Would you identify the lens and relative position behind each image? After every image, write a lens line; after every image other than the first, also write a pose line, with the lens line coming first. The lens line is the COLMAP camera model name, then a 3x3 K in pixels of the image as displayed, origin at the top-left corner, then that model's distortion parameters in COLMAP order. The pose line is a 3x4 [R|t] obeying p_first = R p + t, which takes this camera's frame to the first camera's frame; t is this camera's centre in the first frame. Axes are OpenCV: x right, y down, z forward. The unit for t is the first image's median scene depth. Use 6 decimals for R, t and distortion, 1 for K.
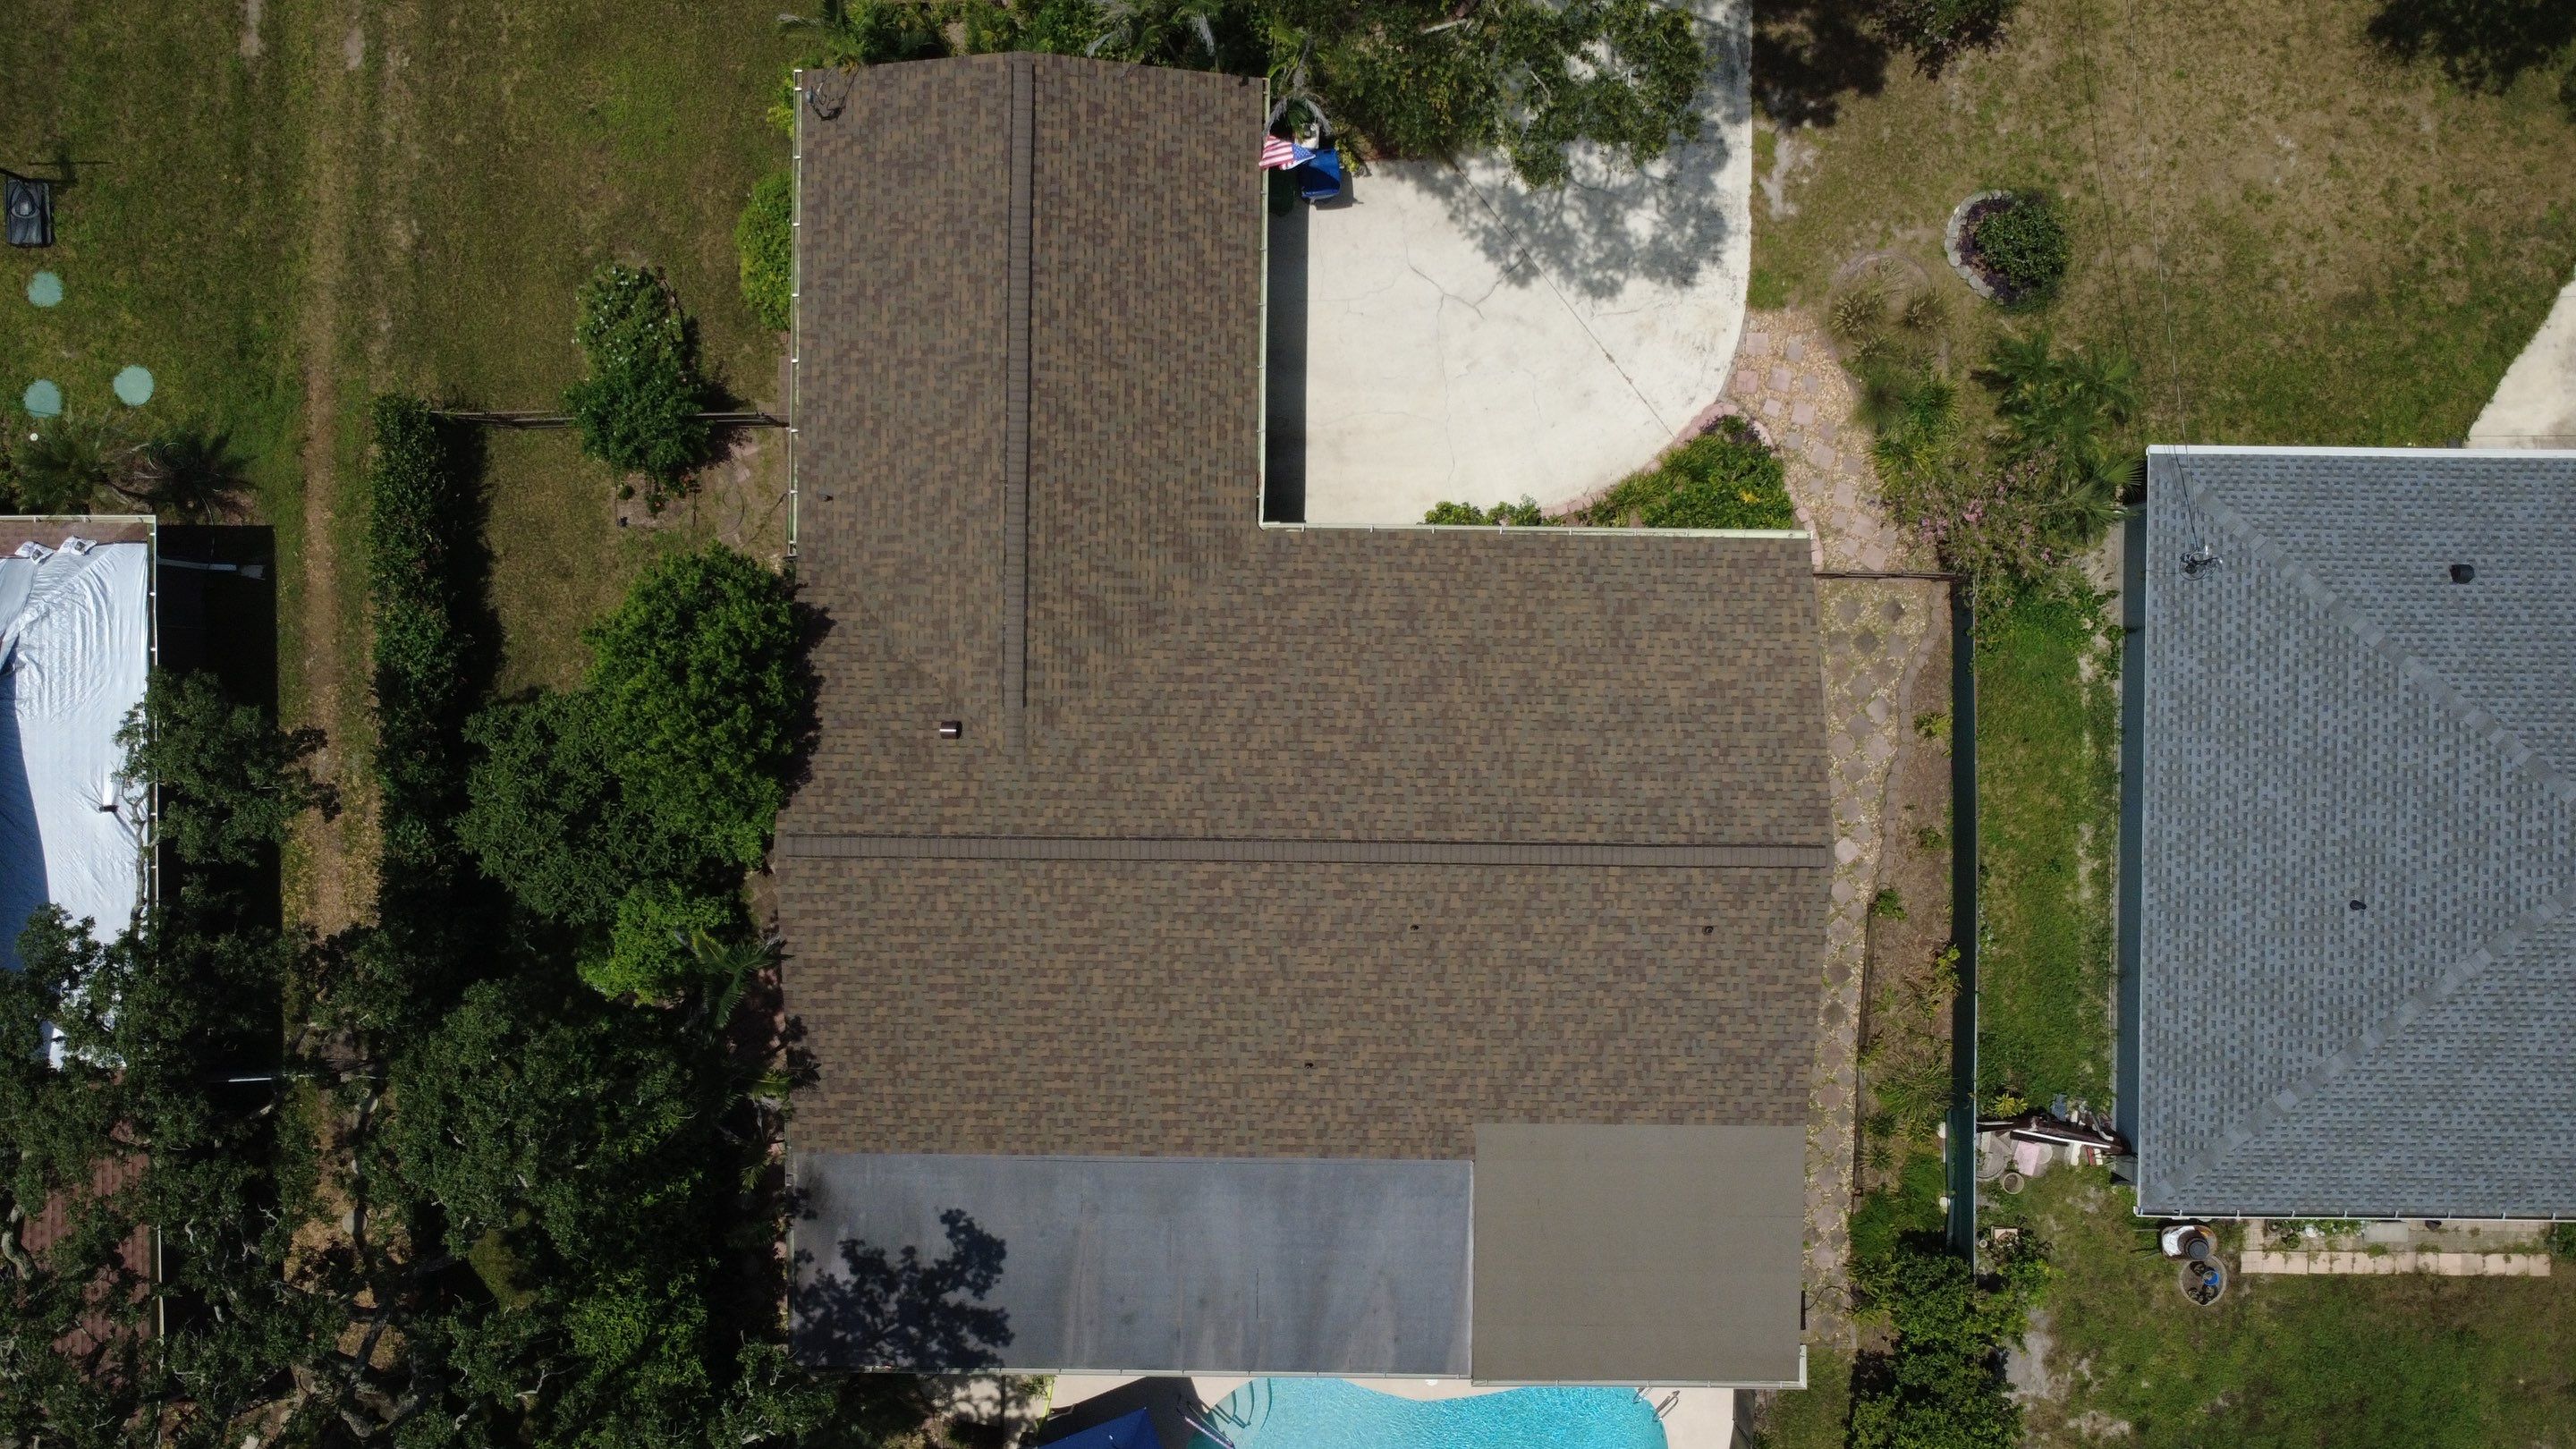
lens RADIAL K [[1840.4, 0, 1284.8], [0, 1840.4, 720.0], [0, 0, 1]] dist [-0.001674, -0.001099]
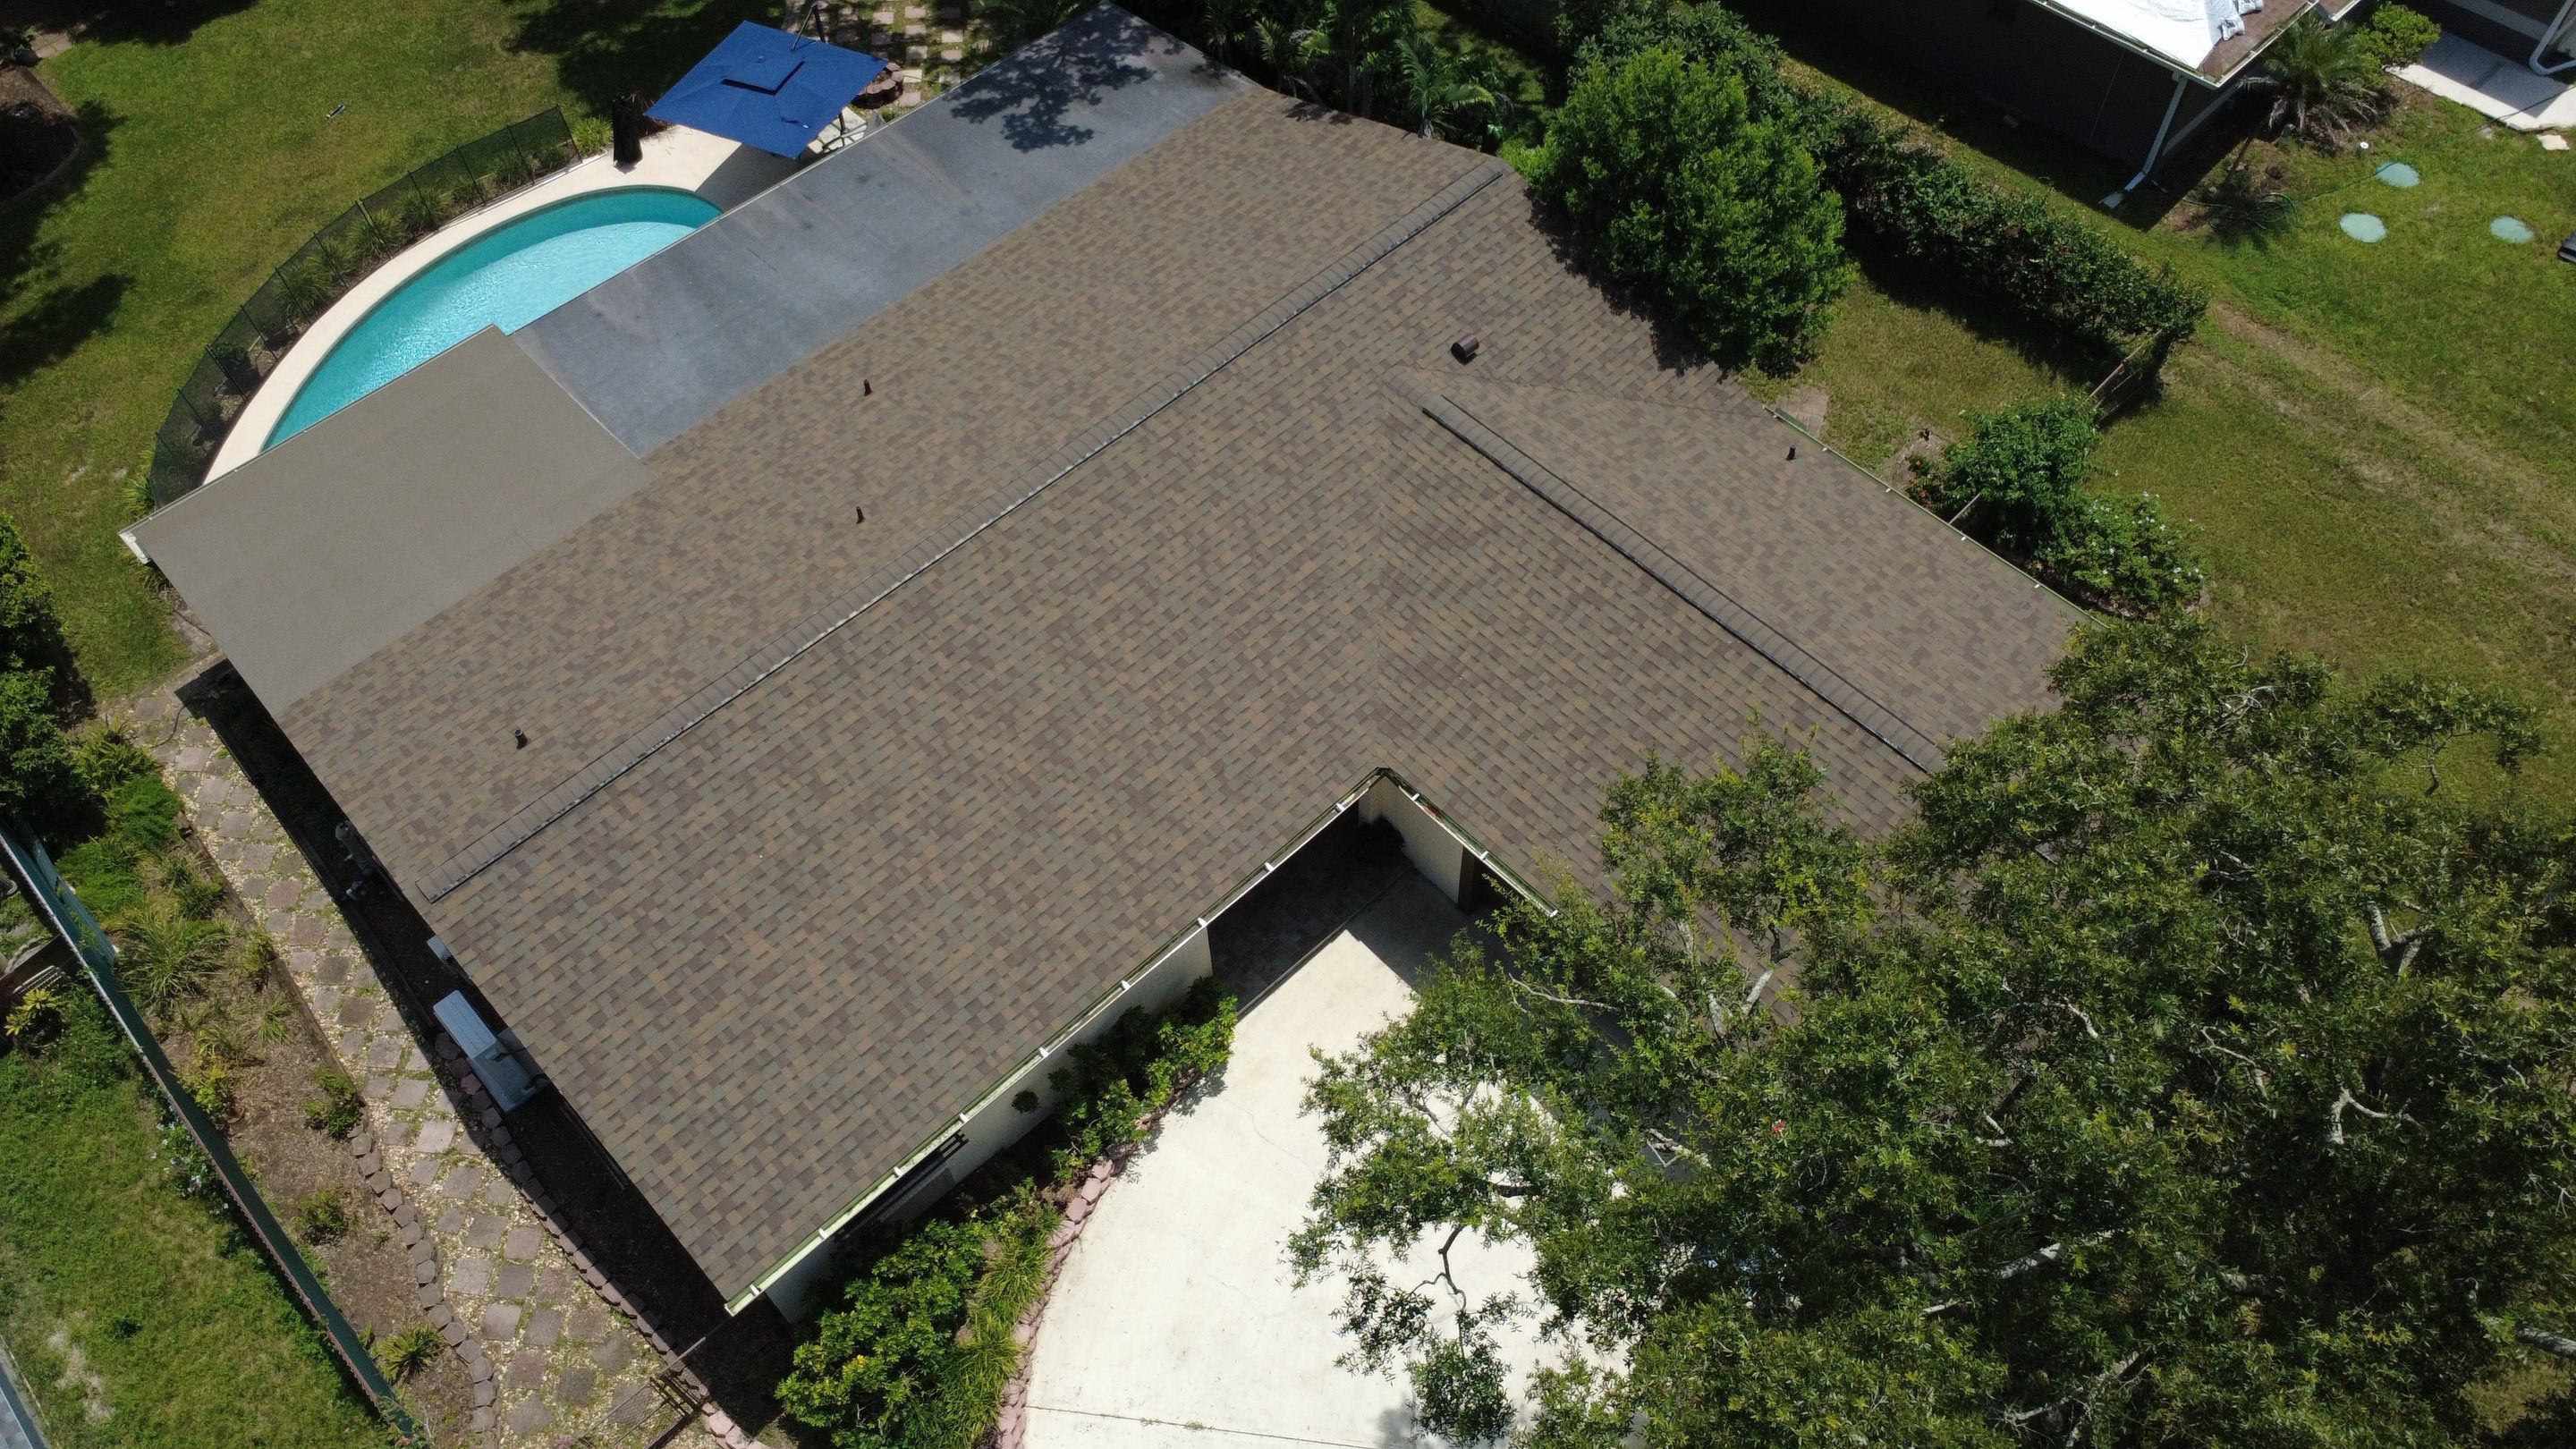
lens RADIAL K [[1862.3, 0, 1280.5], [0, 1862.3, 725.1], [0, 0, 1]] dist [-0.000977, -0.000102]
pose [[-0.718699, 0.579577, -0.384138, 0.277715], [-0.694988, -0.581678, 0.422661, -0.366571], [0.021520, 0.570738, 0.820851, 0.397500]]
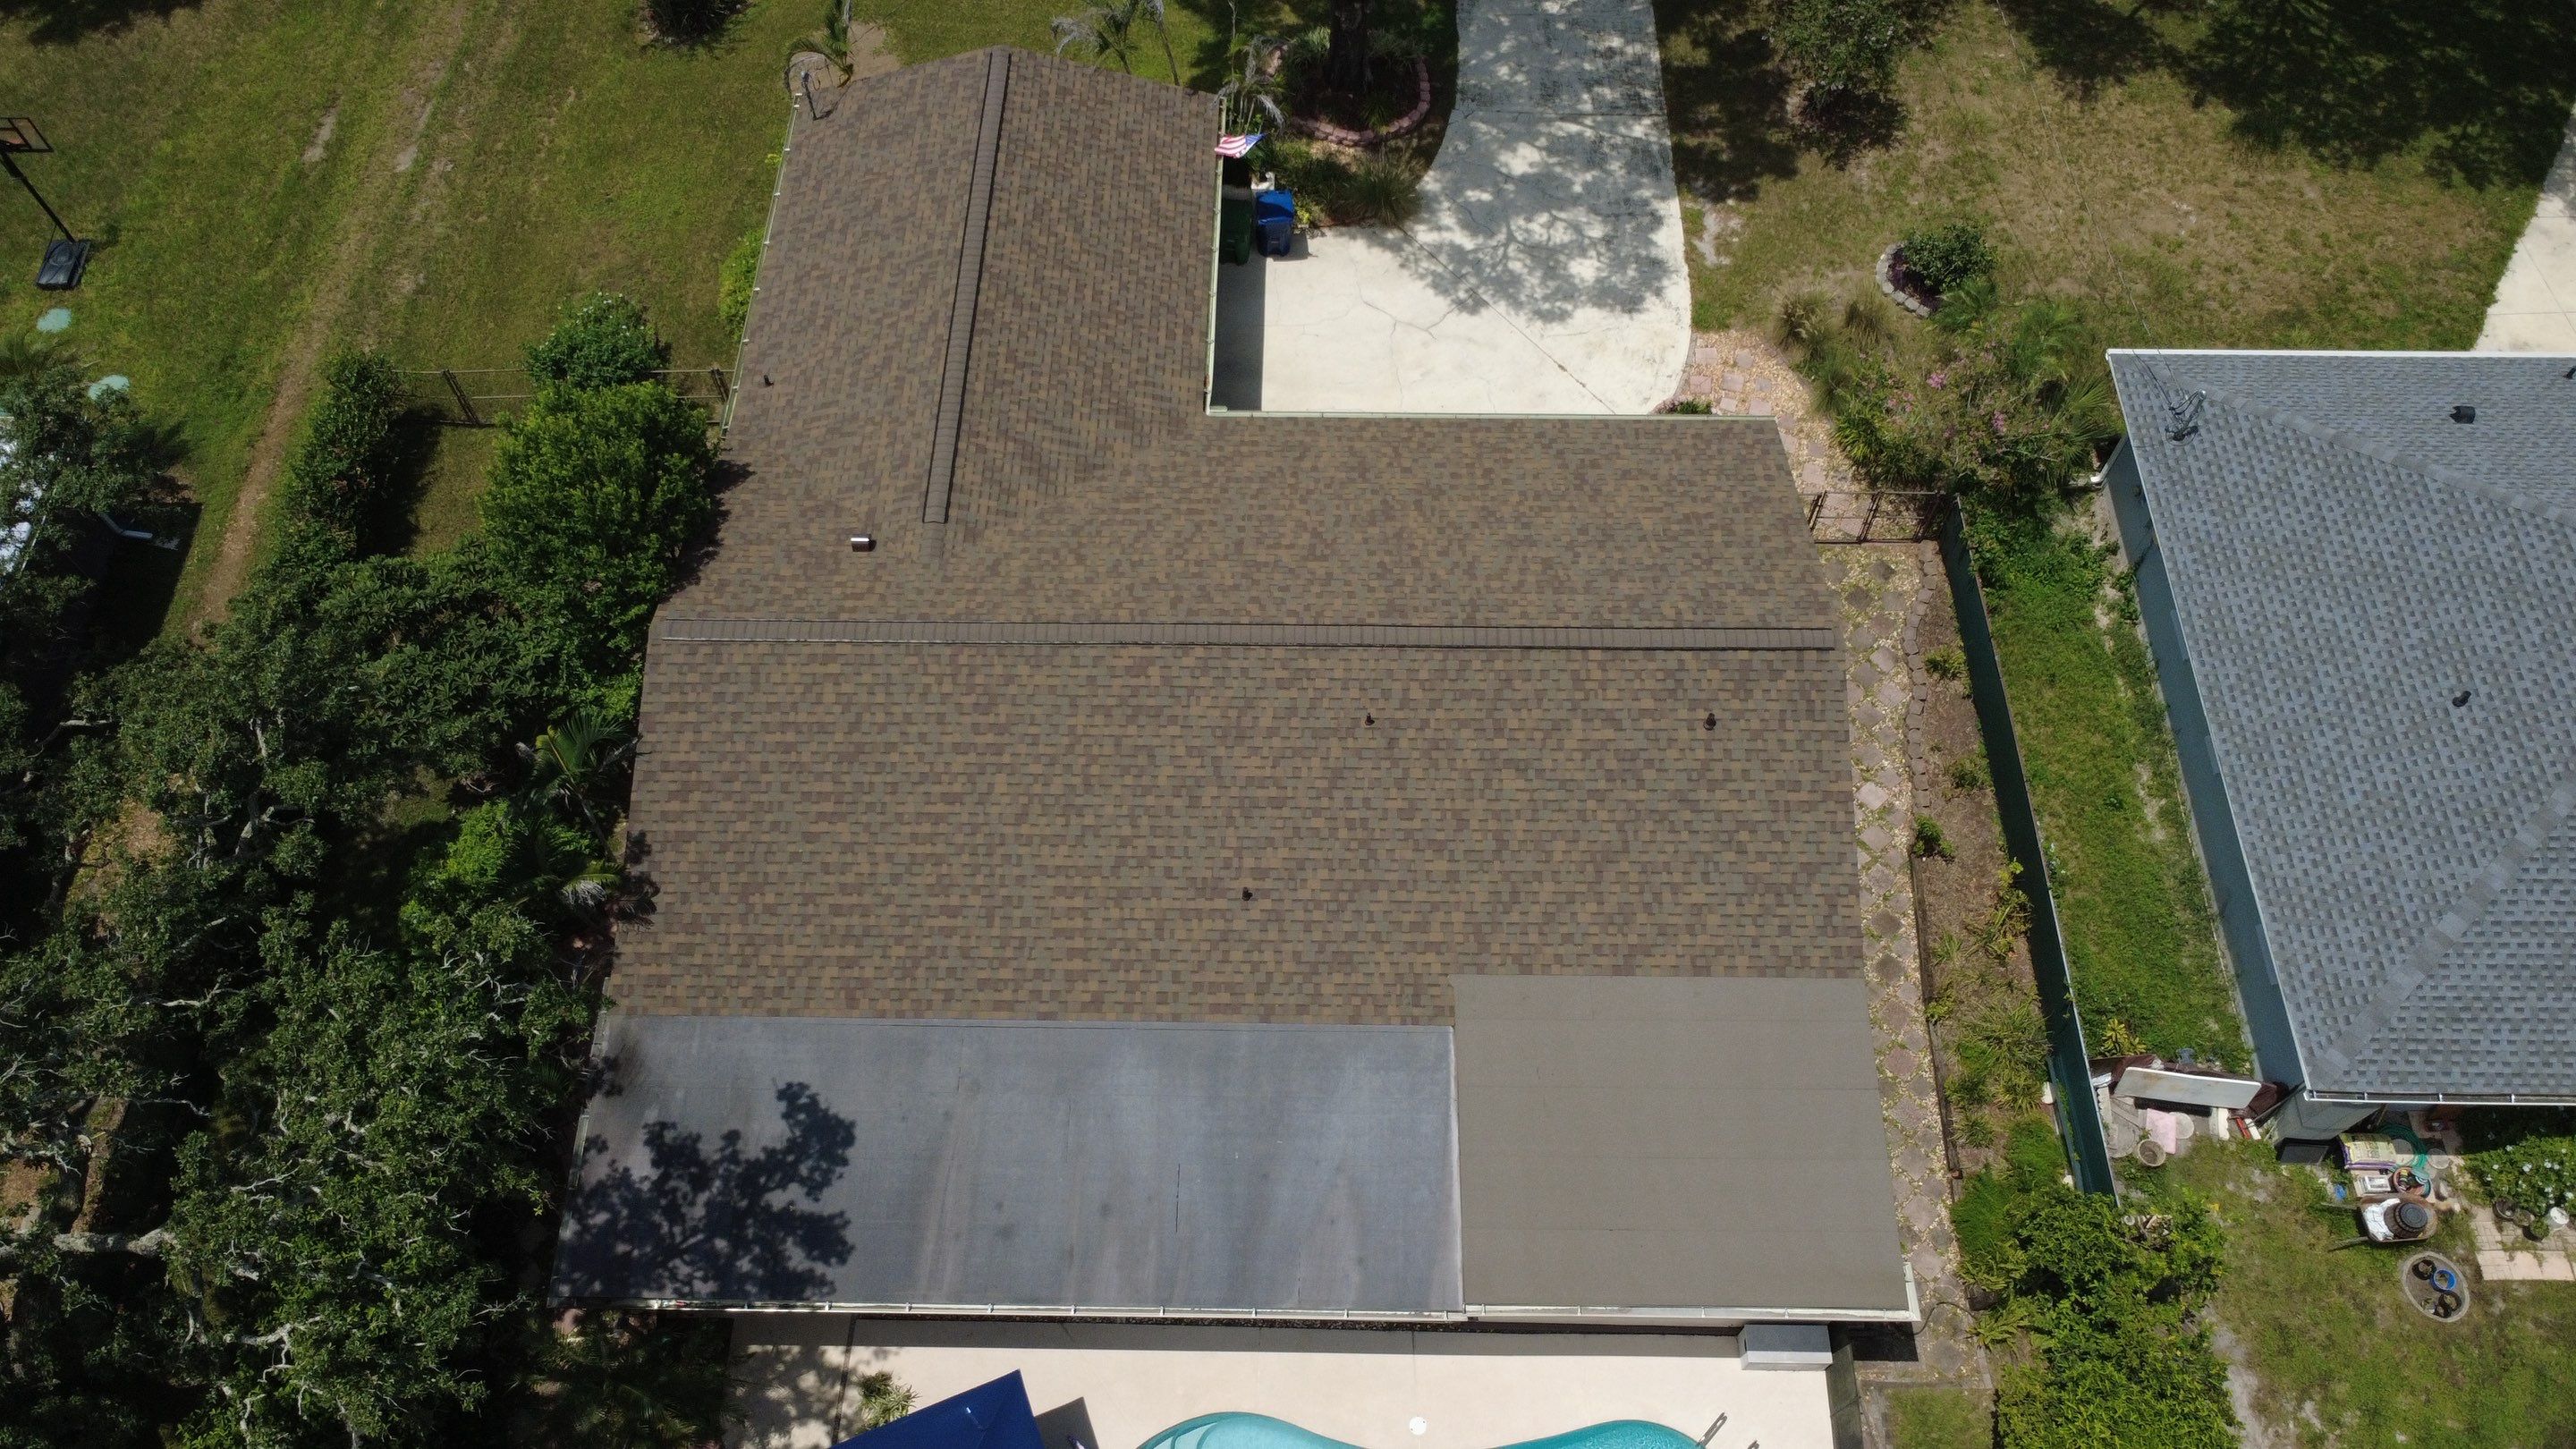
lens RADIAL K [[1853.3, 0, 1282.7], [0, 1853.3, 730.4], [0, 0, 1]] dist [-0.003915, 0.001979]
pose [[0.999895, -0.002387, -0.014279, 0.039998], [-0.005203, 0.861158, -0.508311, 0.532852], [0.013510, 0.508332, 0.861055, 0.239169]]
